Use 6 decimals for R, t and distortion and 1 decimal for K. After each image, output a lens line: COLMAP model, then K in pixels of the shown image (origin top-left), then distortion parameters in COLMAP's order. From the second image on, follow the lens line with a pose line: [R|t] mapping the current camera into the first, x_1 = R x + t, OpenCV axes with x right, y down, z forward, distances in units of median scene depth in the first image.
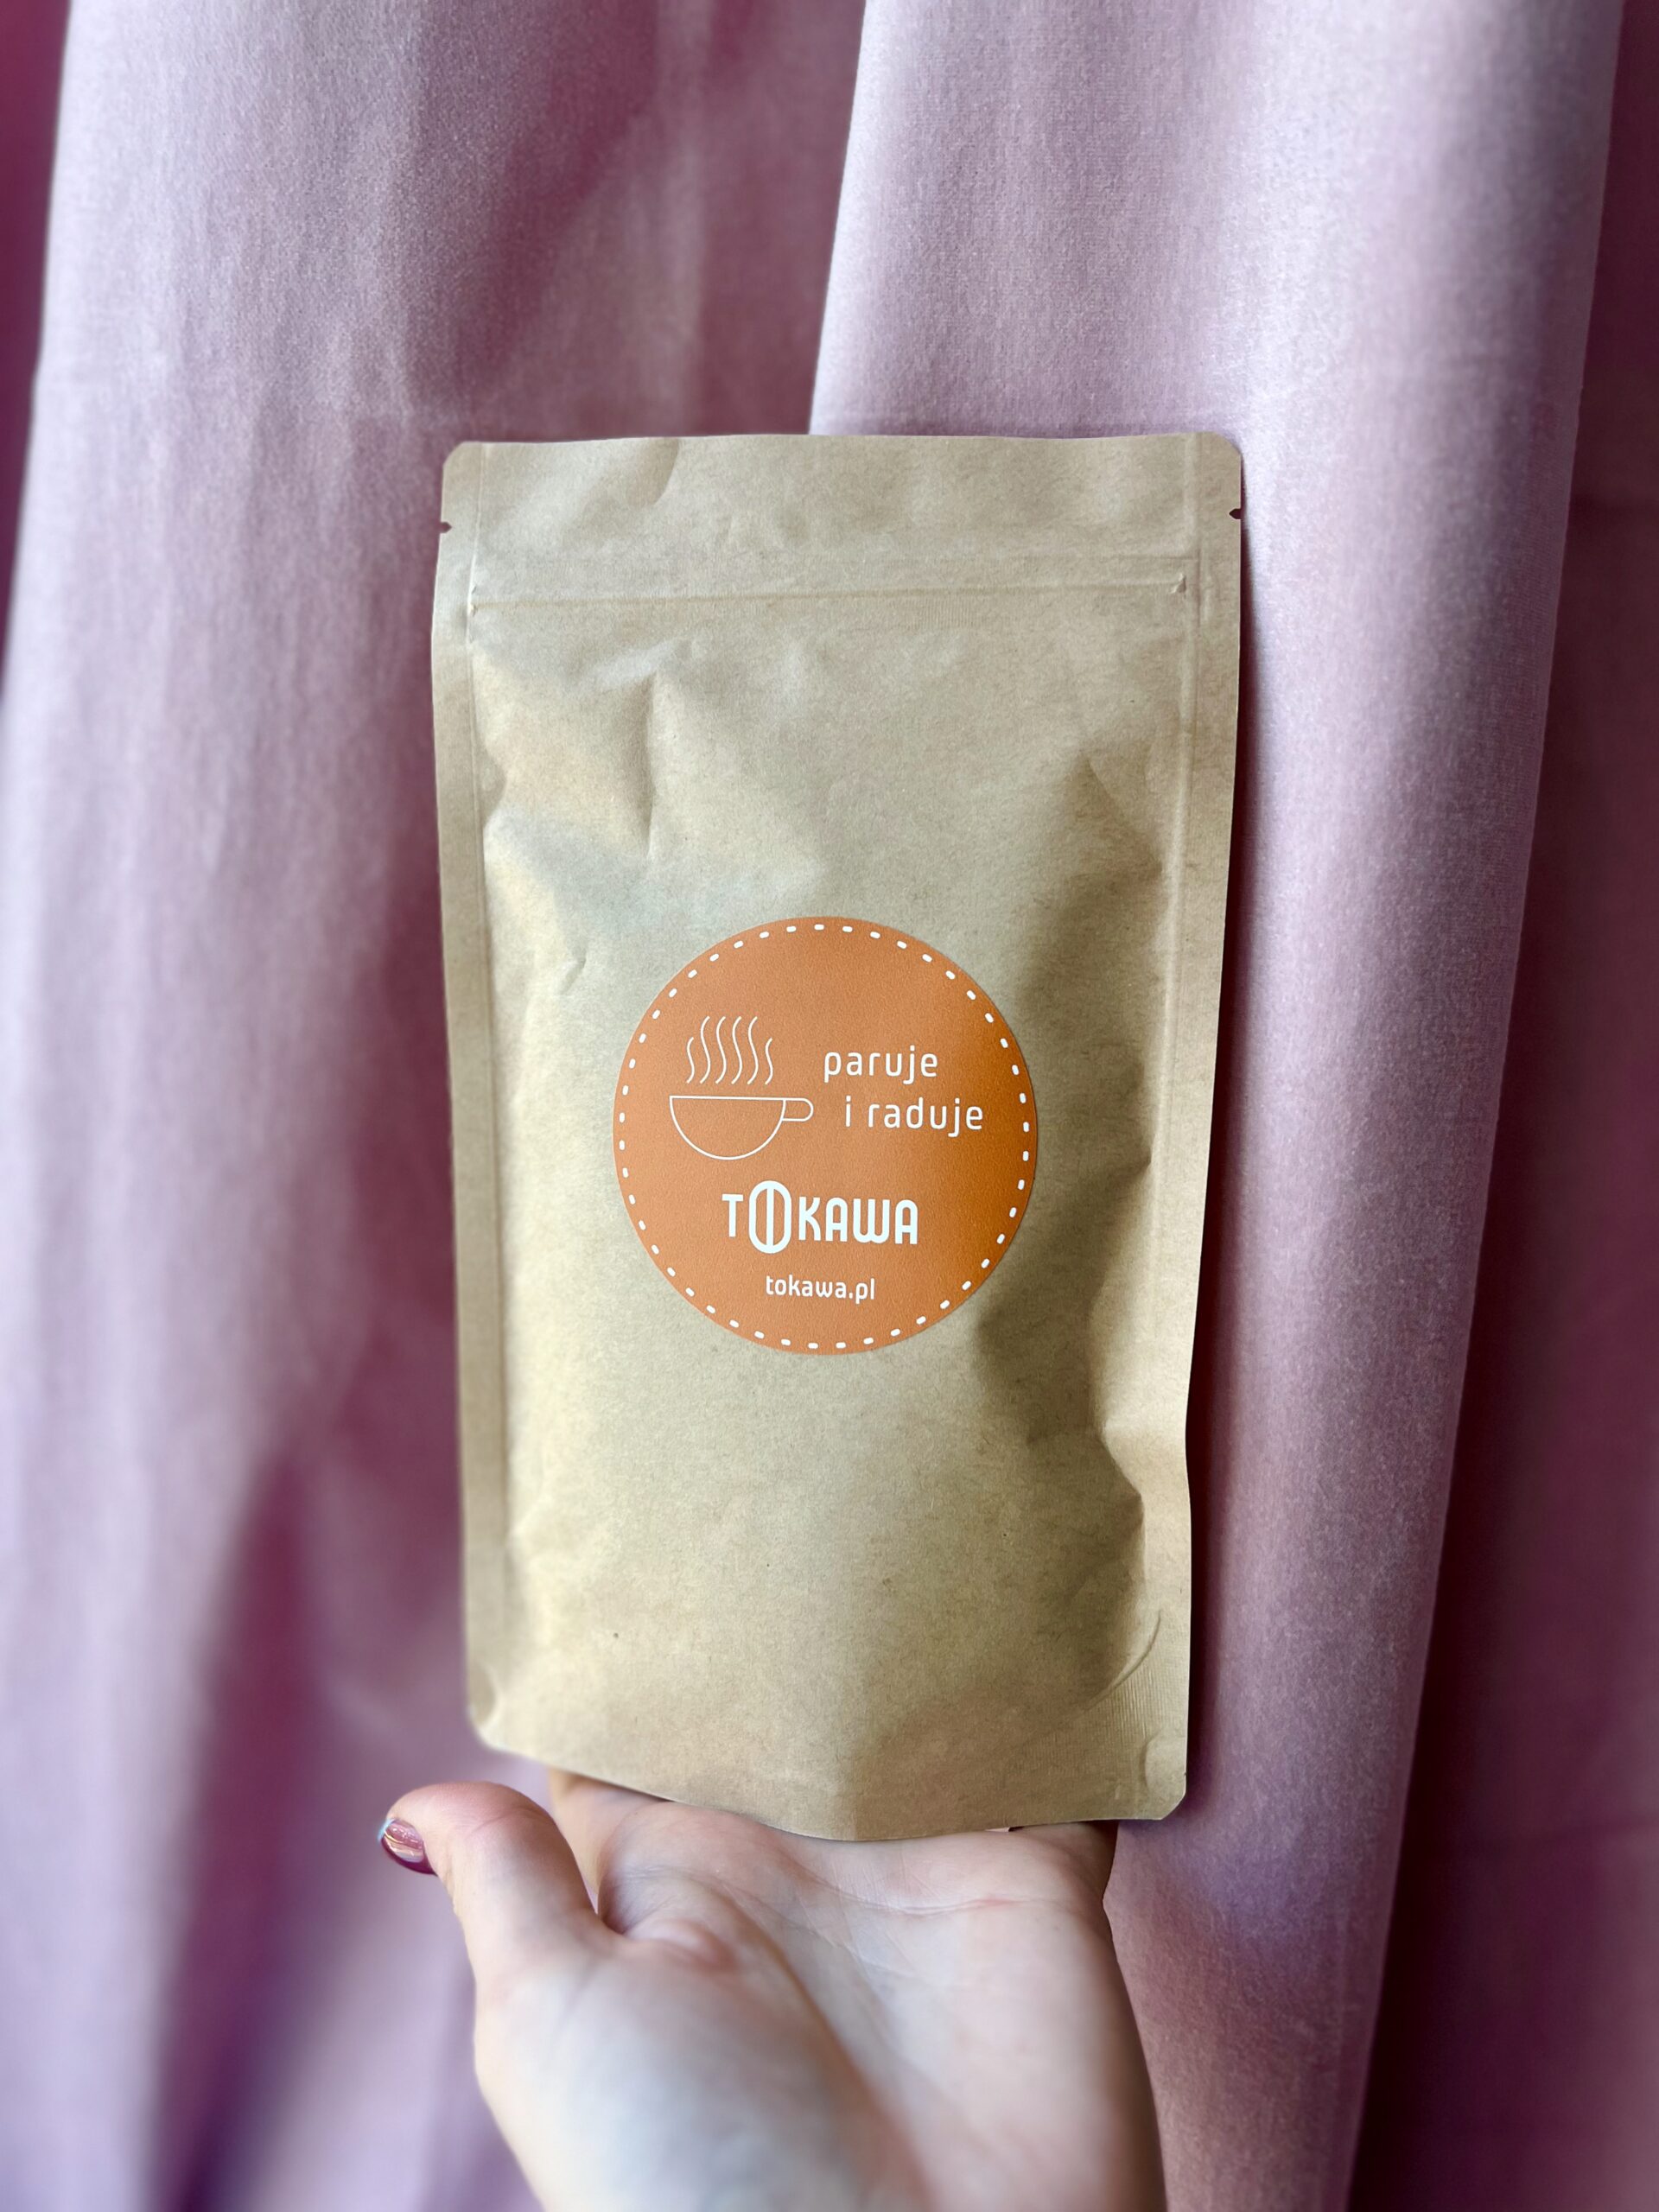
lens RADIAL K [[1703.2, 0, 818.2], [0, 1703.2, 1115.5], [0, 0, 1]] dist [-0.000698, -0.024945]
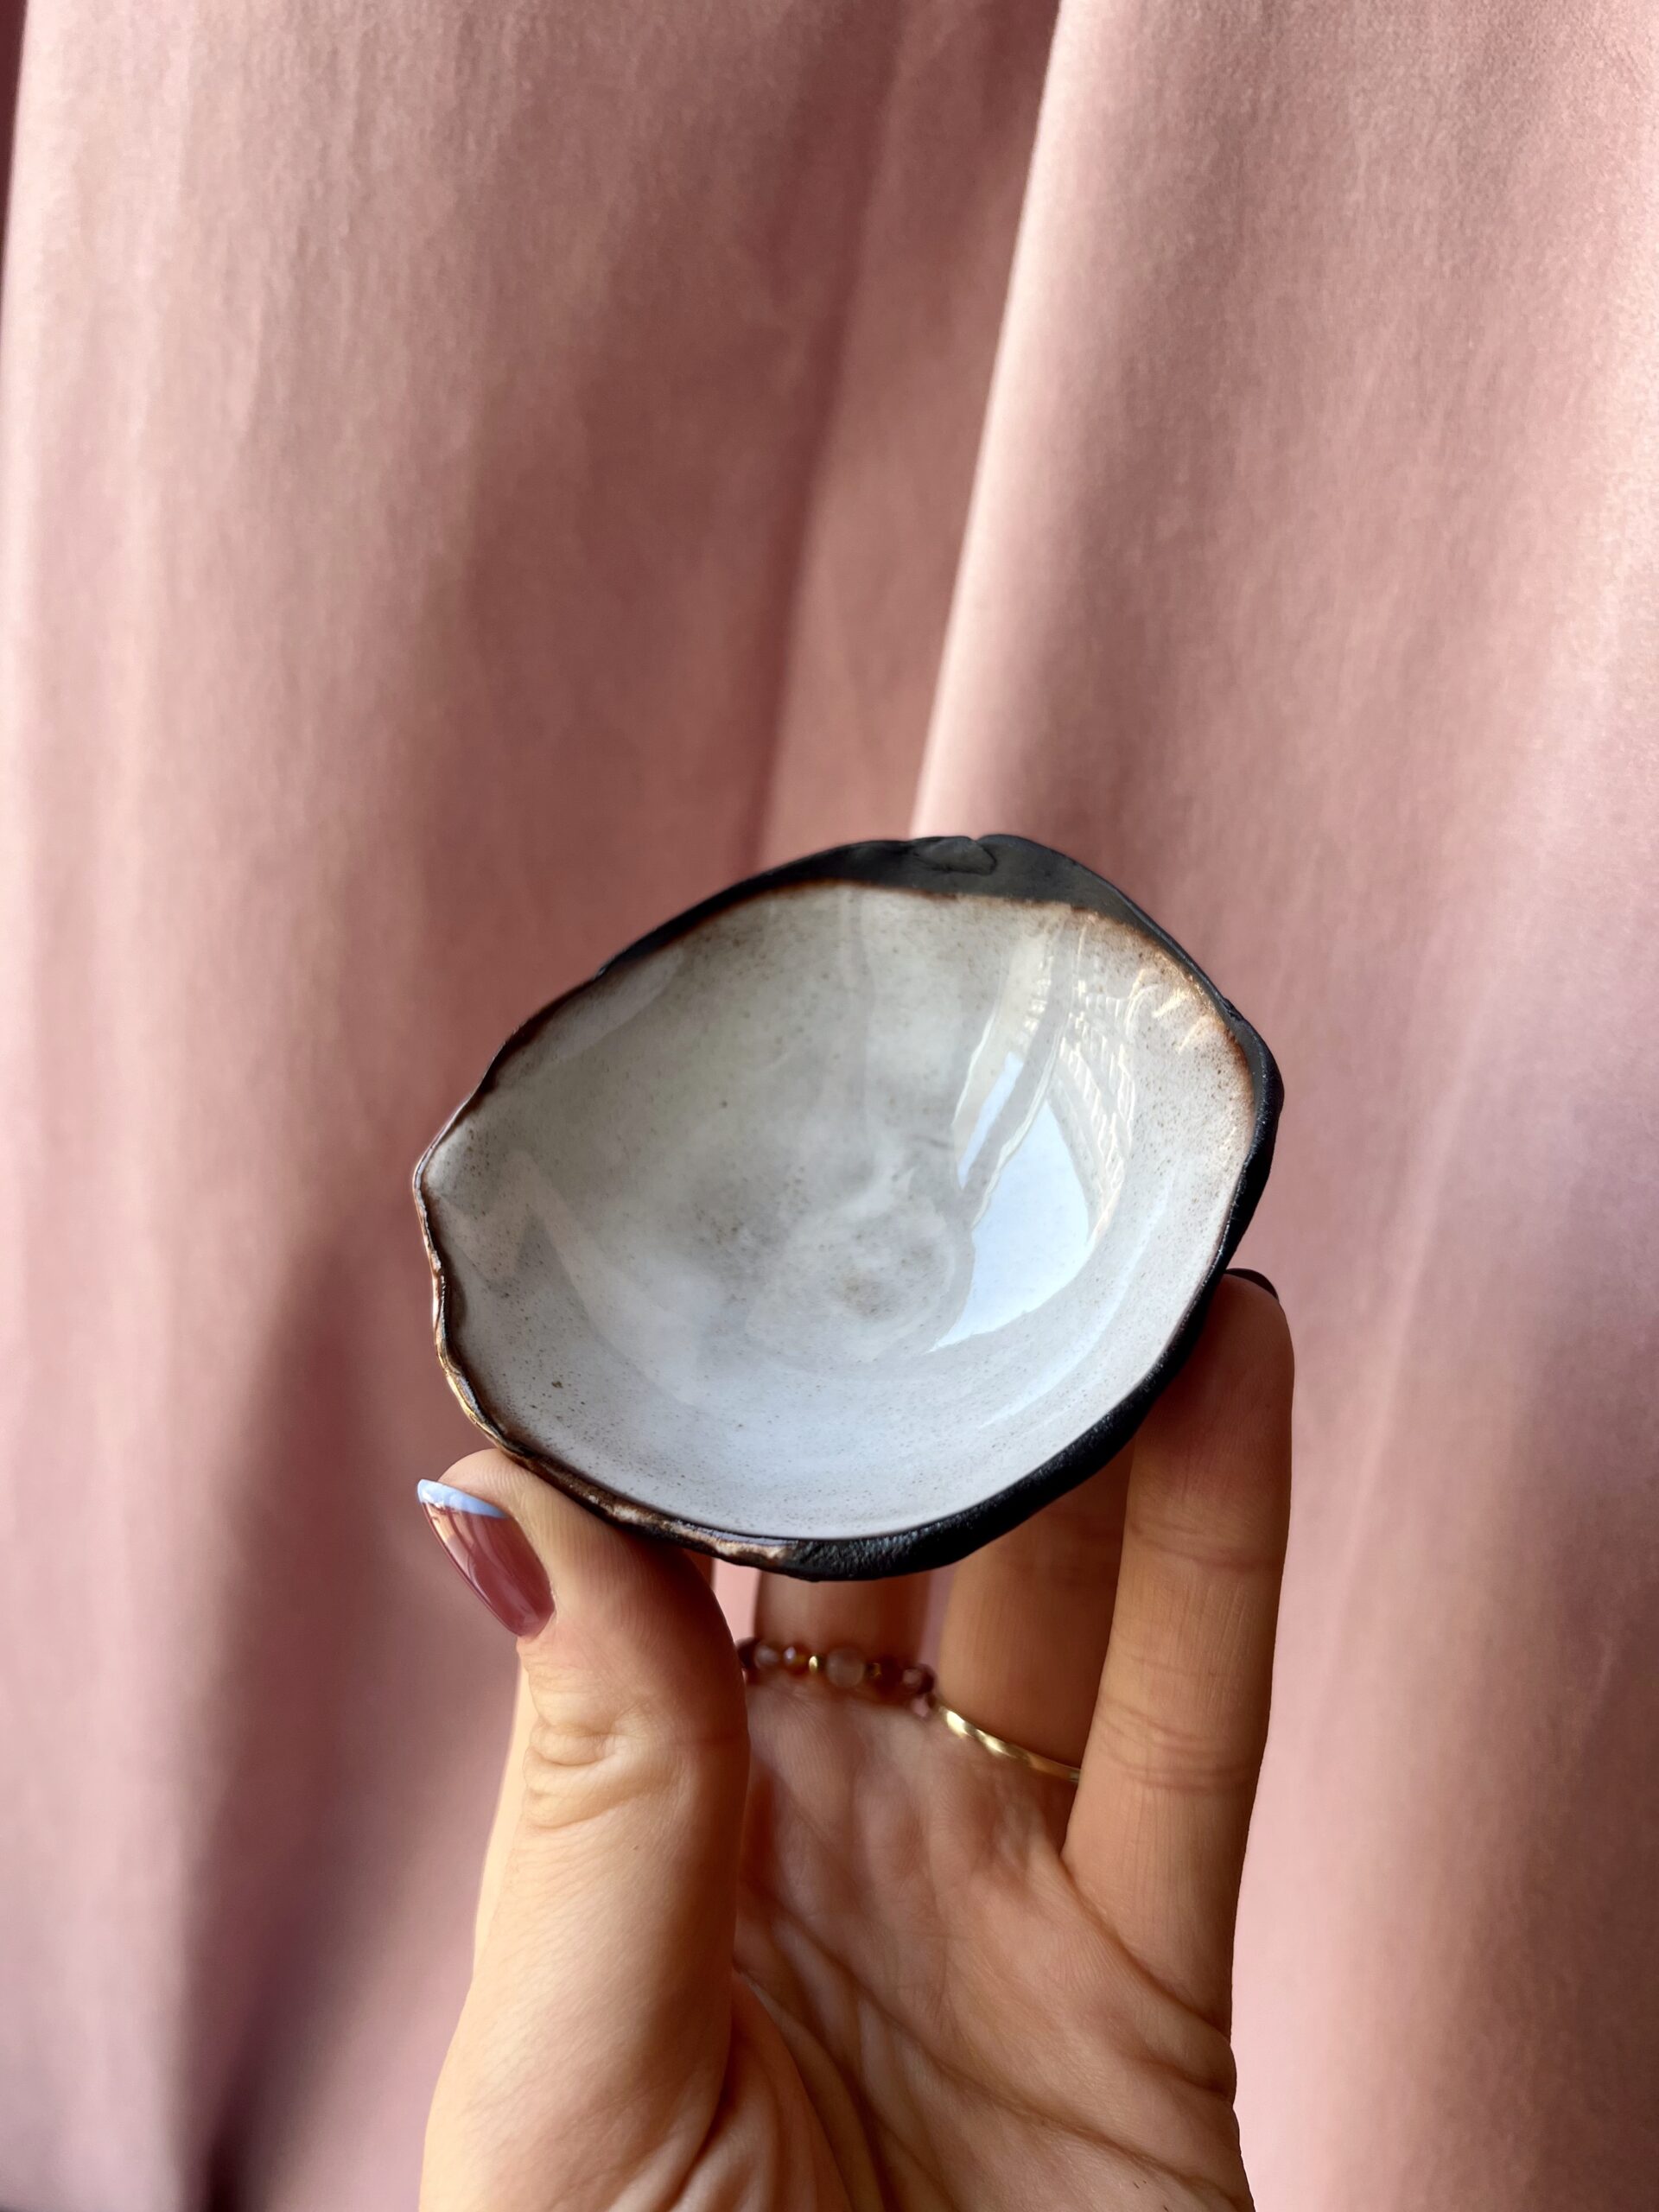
lens RADIAL K [[1703.2, 0, 845.6], [0, 1703.2, 1122.4], [0, 0, 1]] dist [-0.000698, -0.024945]
pose [[0.992052, 0.065289, -0.107566, -0.001111], [-0.058184, 0.995993, 0.067914, 0.092198], [0.111569, -0.061116, 0.991876, 0.307821]]
